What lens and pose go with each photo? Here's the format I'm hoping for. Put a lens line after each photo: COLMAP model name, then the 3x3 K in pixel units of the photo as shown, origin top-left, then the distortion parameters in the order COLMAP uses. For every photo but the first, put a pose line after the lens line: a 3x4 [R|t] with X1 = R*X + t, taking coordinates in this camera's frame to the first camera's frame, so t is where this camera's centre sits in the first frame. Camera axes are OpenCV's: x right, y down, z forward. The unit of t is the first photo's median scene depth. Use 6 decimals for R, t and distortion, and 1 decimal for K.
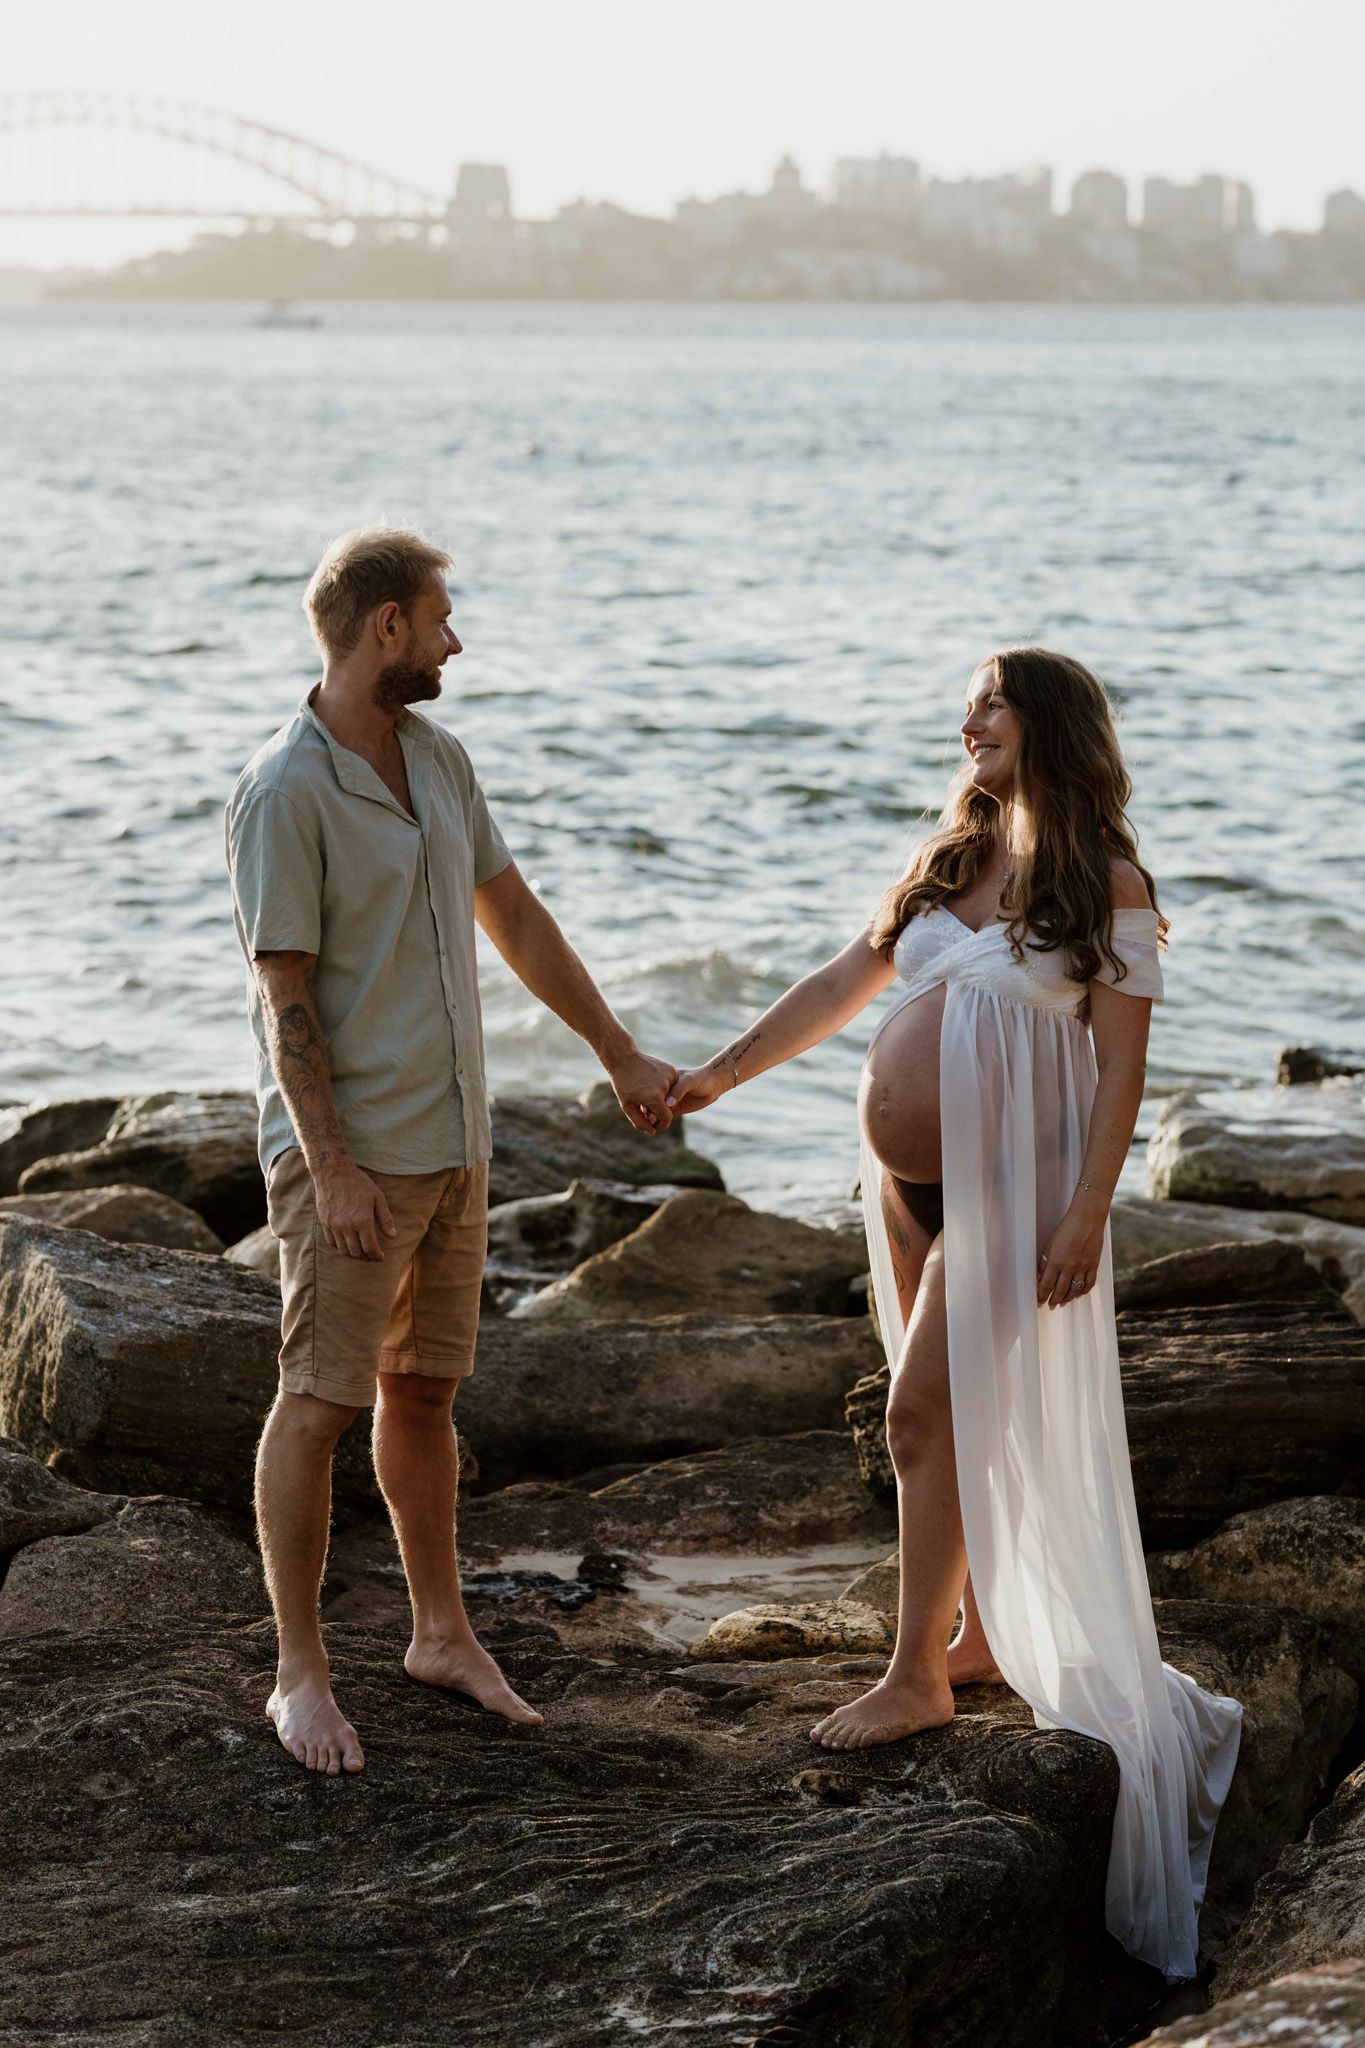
lens RADIAL K [[4870.7, 0, 723.4], [0, 4870.7, 1008.5], [0, 0, 1]] dist [0.043779, 0.000000]
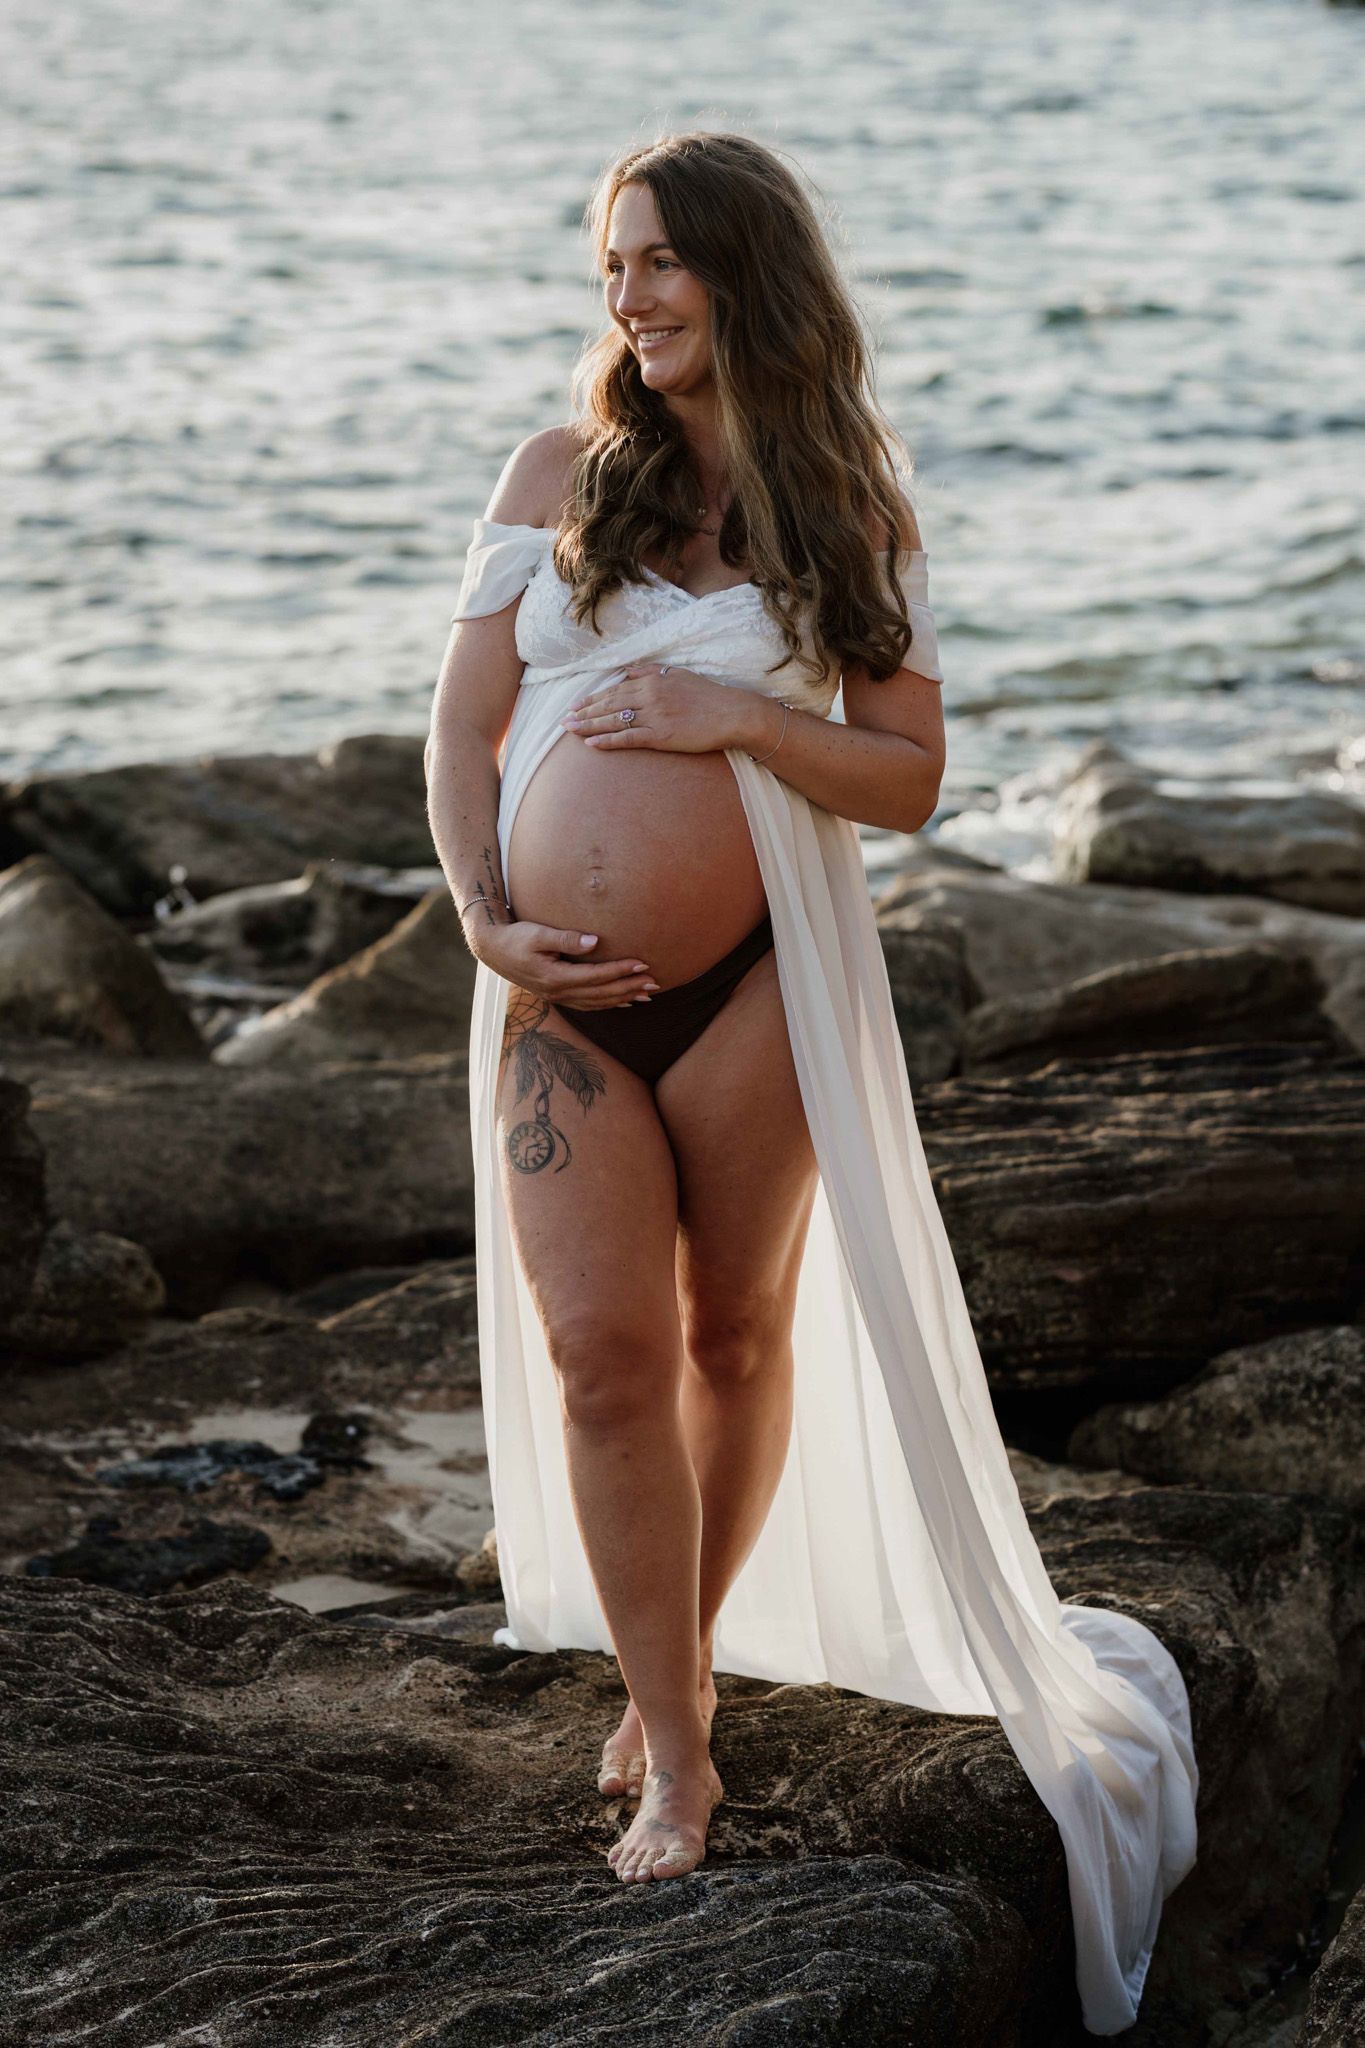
lens RADIAL K [[5442.9, 0, 612.5], [0, 5442.9, 961.8], [0, 0, 1]] dist [0.041447, 0.000000]
pose [[0.999772, -0.013019, 0.016917, 0.003156], [0.011957, 0.998040, 0.061434, -0.002736], [-0.017684, -0.061217, 0.997968, 0.210745]]
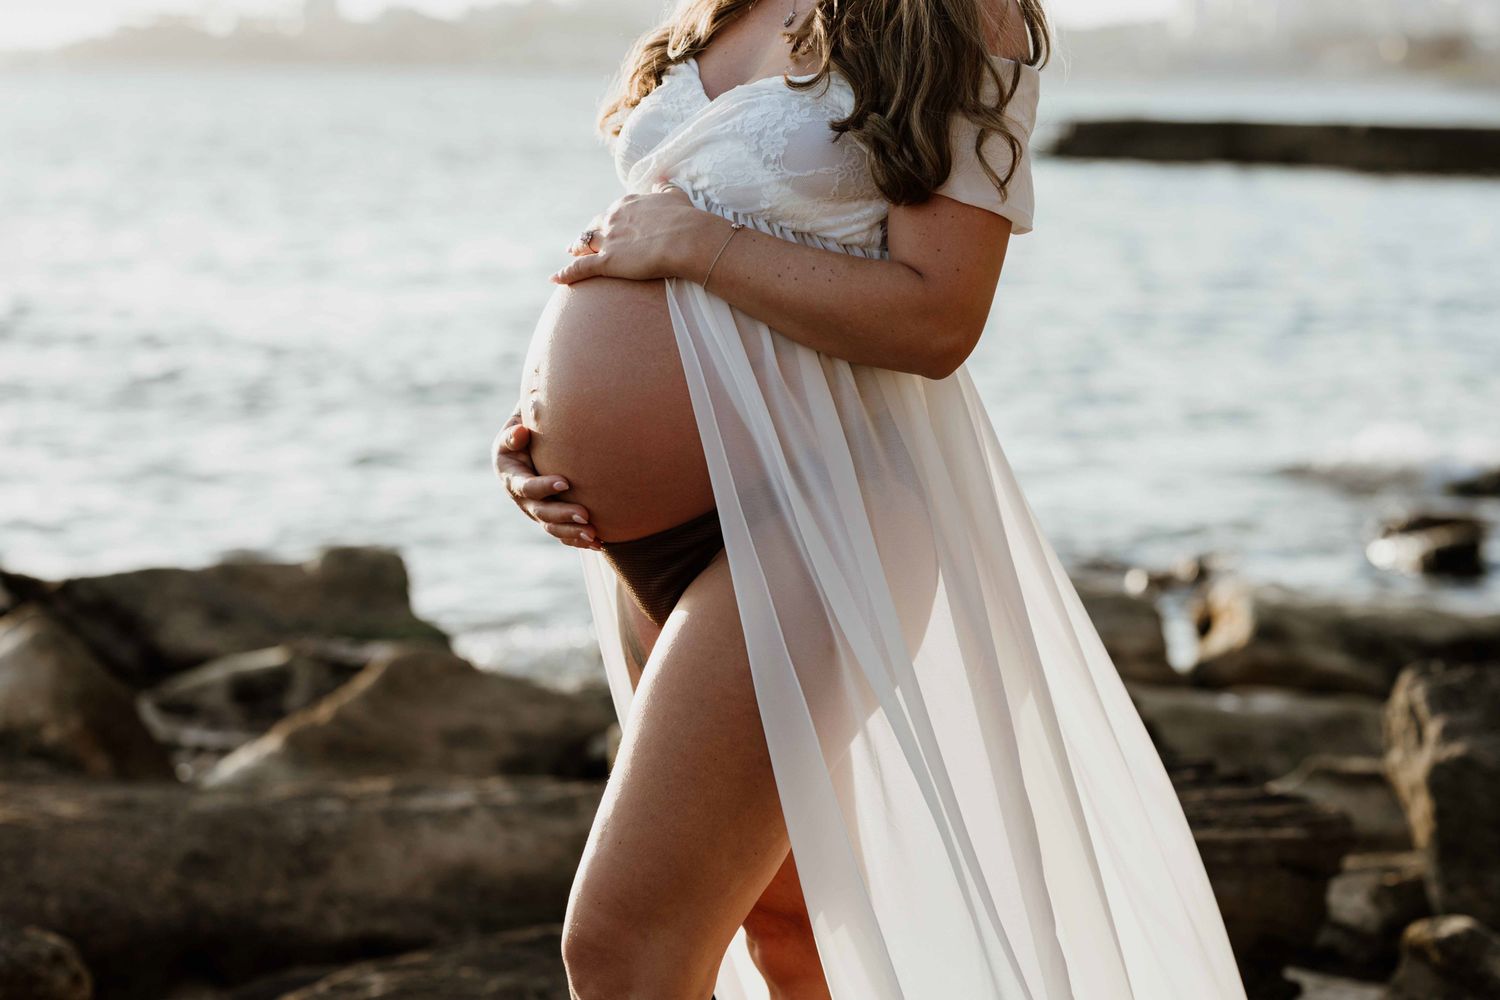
lens RADIAL K [[3567.4, 0, 752.6], [0, 3567.4, 501.4], [0, 0, 1]] dist [0.043779, 0.000000]
pose [[0.997192, 0.004824, 0.074726, 0.009588], [-0.003402, 0.999811, -0.019145, 0.032705], [-0.074804, 0.018837, 0.997020, 0.474238]]
